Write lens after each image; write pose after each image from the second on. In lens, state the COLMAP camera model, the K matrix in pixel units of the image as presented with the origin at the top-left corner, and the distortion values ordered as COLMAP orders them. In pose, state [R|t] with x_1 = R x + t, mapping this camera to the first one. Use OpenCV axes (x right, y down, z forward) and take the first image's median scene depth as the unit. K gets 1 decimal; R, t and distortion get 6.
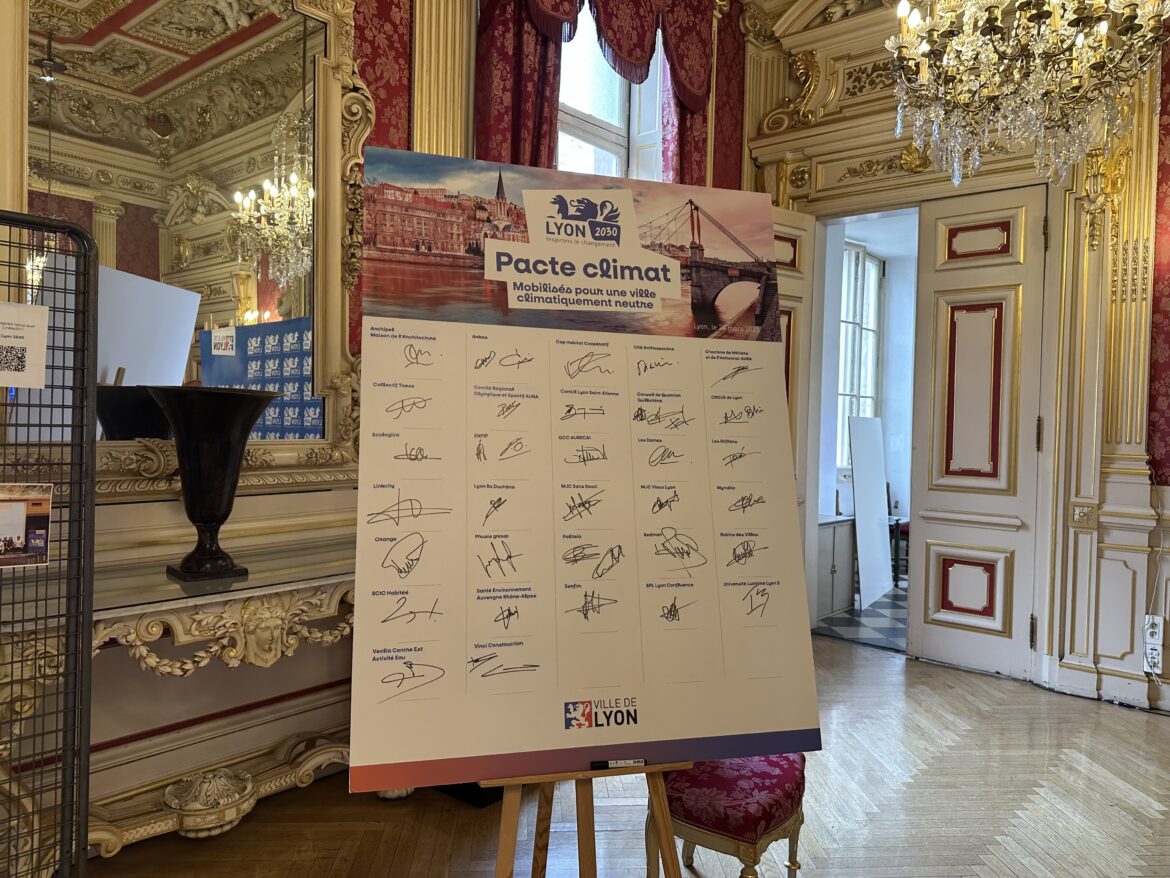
lens RADIAL K [[820.1, 0, 574.5], [0, 820.1, 450.3], [0, 0, 1]] dist [0.023724, -0.025461]
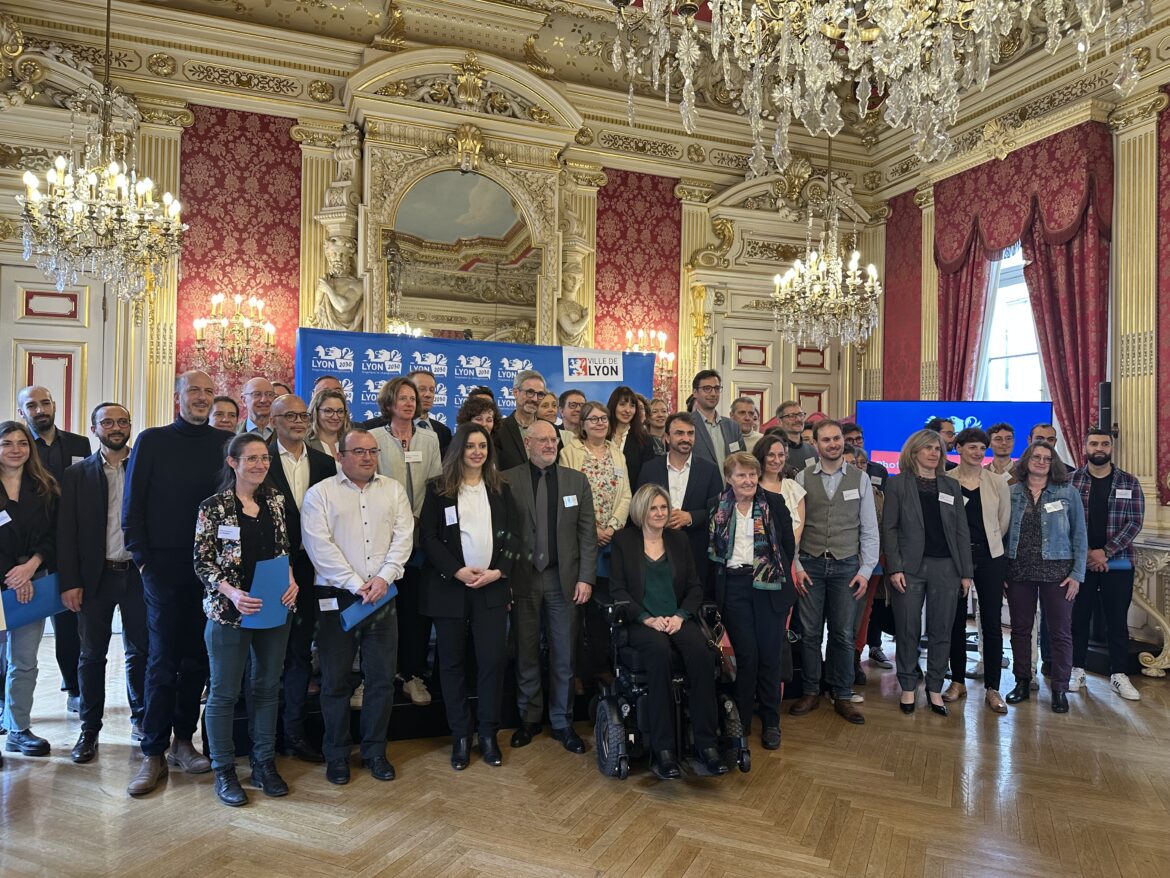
lens RADIAL K [[820.1, 0, 580.1], [0, 820.1, 434.2], [0, 0, 1]] dist [0.023724, -0.025461]
pose [[0.481602, 0.015056, 0.876261, -0.244987], [0.034219, 0.998767, -0.035968, 0.023054], [-0.875722, 0.047307, 0.480493, -0.342903]]
